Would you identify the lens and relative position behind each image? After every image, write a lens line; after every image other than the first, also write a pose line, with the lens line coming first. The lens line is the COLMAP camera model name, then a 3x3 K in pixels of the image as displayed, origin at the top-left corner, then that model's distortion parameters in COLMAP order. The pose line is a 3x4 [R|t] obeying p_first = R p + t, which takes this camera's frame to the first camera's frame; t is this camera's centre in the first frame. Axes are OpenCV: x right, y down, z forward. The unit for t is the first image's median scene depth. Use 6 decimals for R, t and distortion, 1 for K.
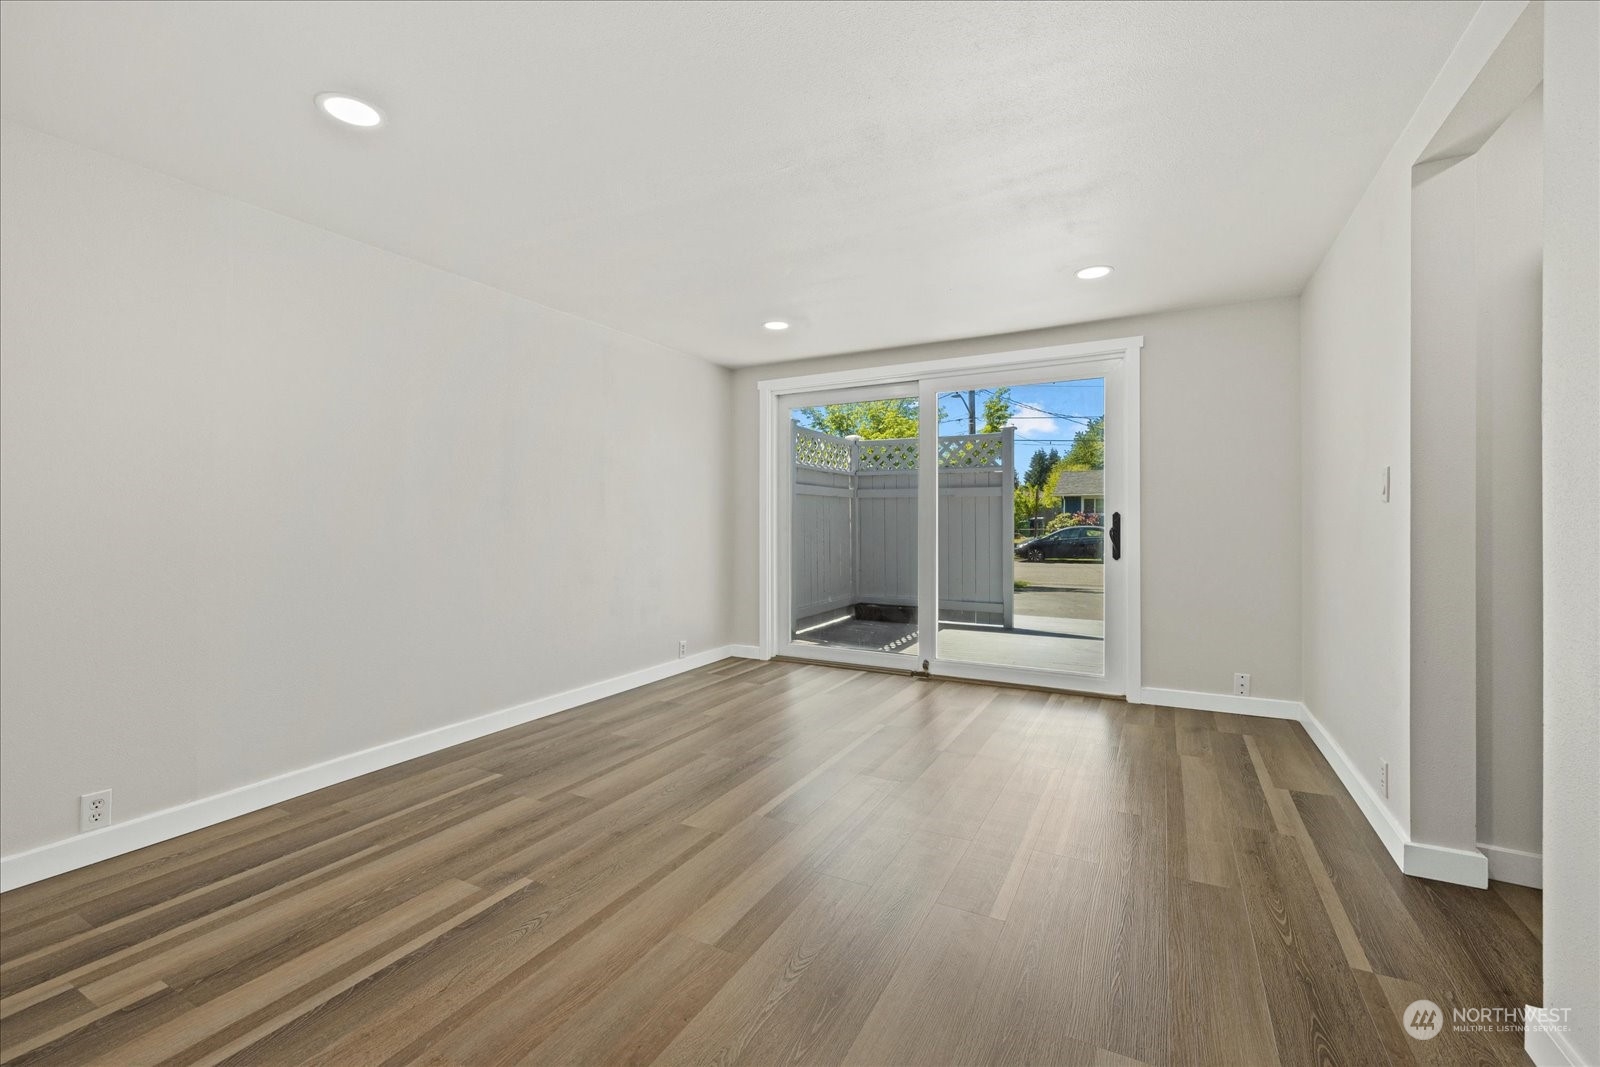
lens RADIAL K [[684.6, 0, 774.8], [0, 684.6, 518.3], [0, 0, 1]] dist [-0.000386, 0.000272]
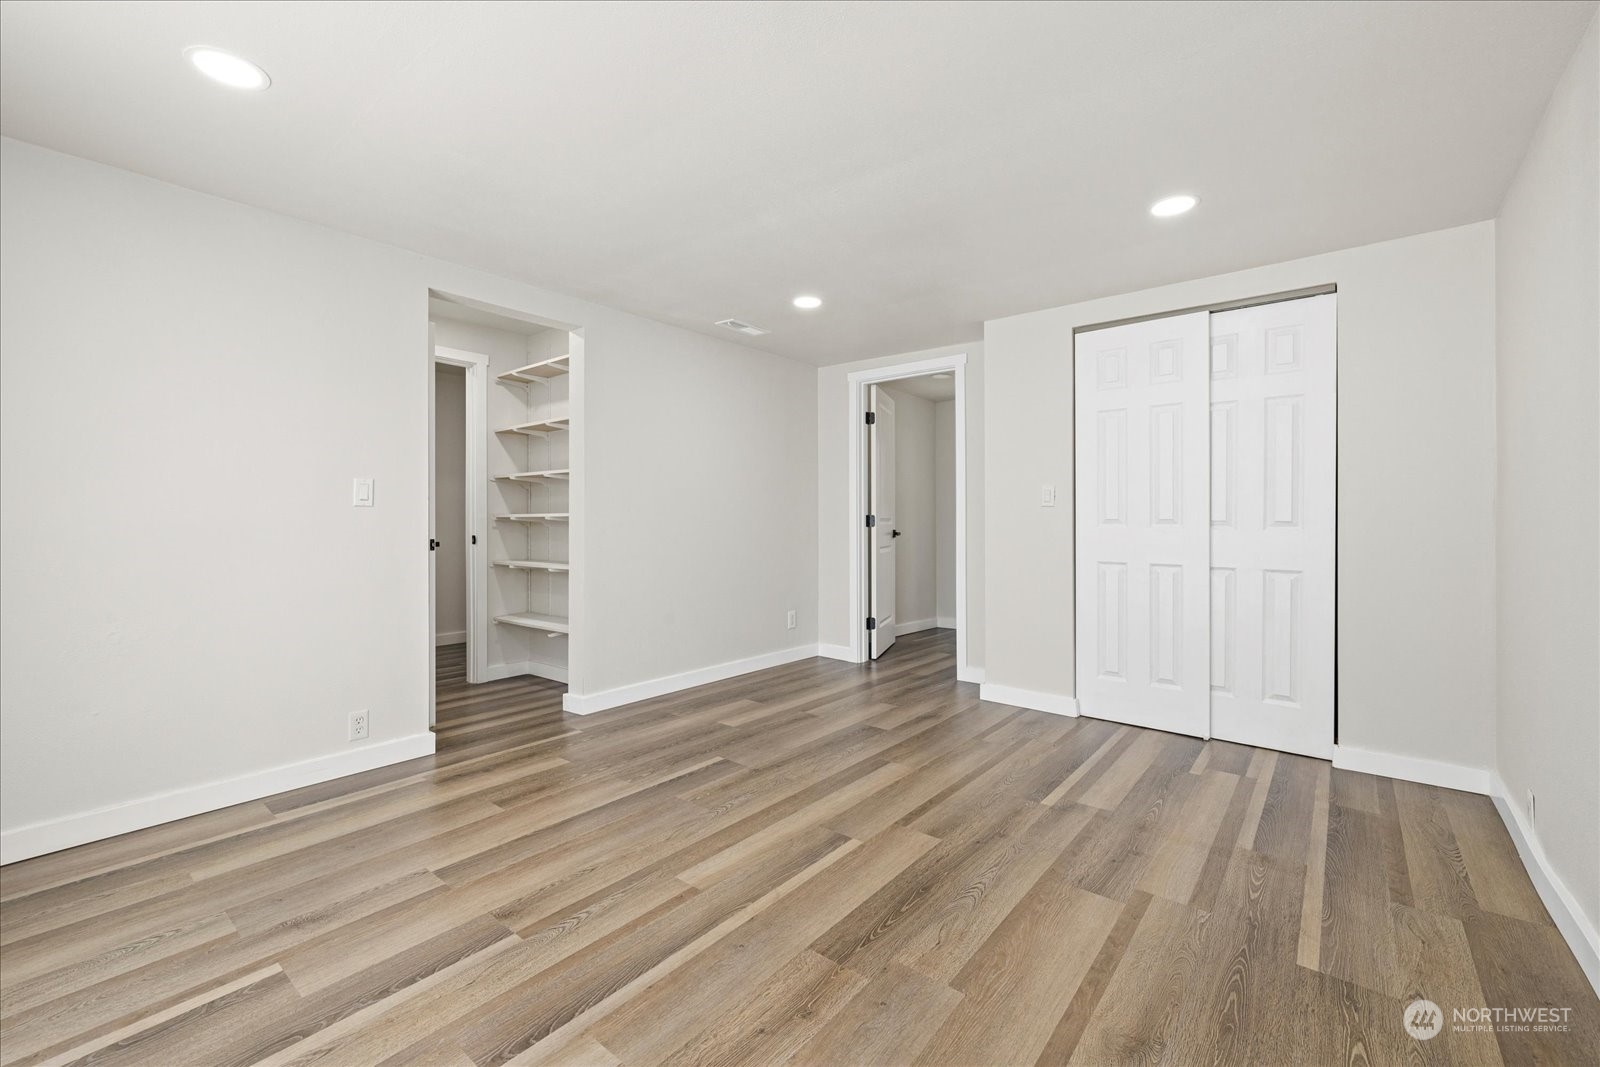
lens RADIAL K [[684.6, 0, 763.5], [0, 684.6, 528.5], [0, 0, 1]] dist [-0.000386, 0.000272]
pose [[-0.979527, -0.001954, 0.201303, -0.074090], [0.000164, 0.999945, 0.010503, 0.003724], [-0.201312, 0.010321, -0.979473, 1.686117]]
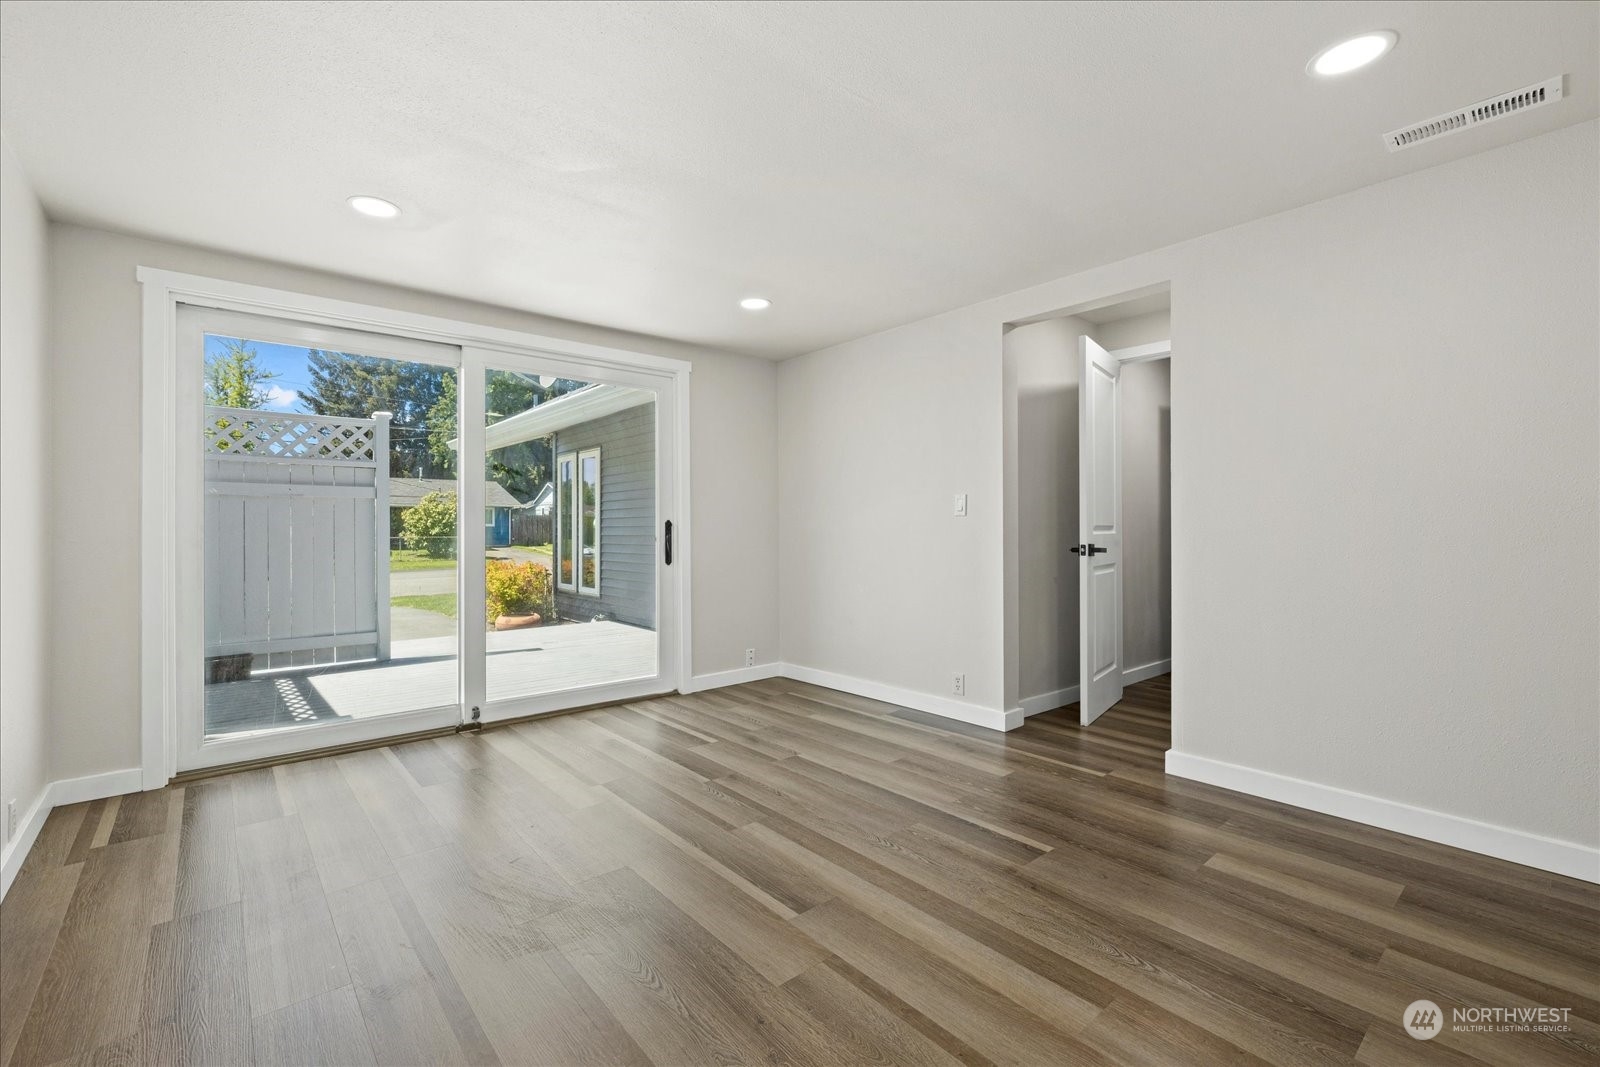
lens RADIAL K [[684.6, 0, 792.4], [0, 684.6, 528.3], [0, 0, 1]] dist [-0.000386, 0.000272]
pose [[0.355602, 0.000009, 0.934637, -0.639381], [-0.000849, 1.000000, 0.000313, 0.004164], [-0.934637, -0.000905, 0.355602, 0.643392]]
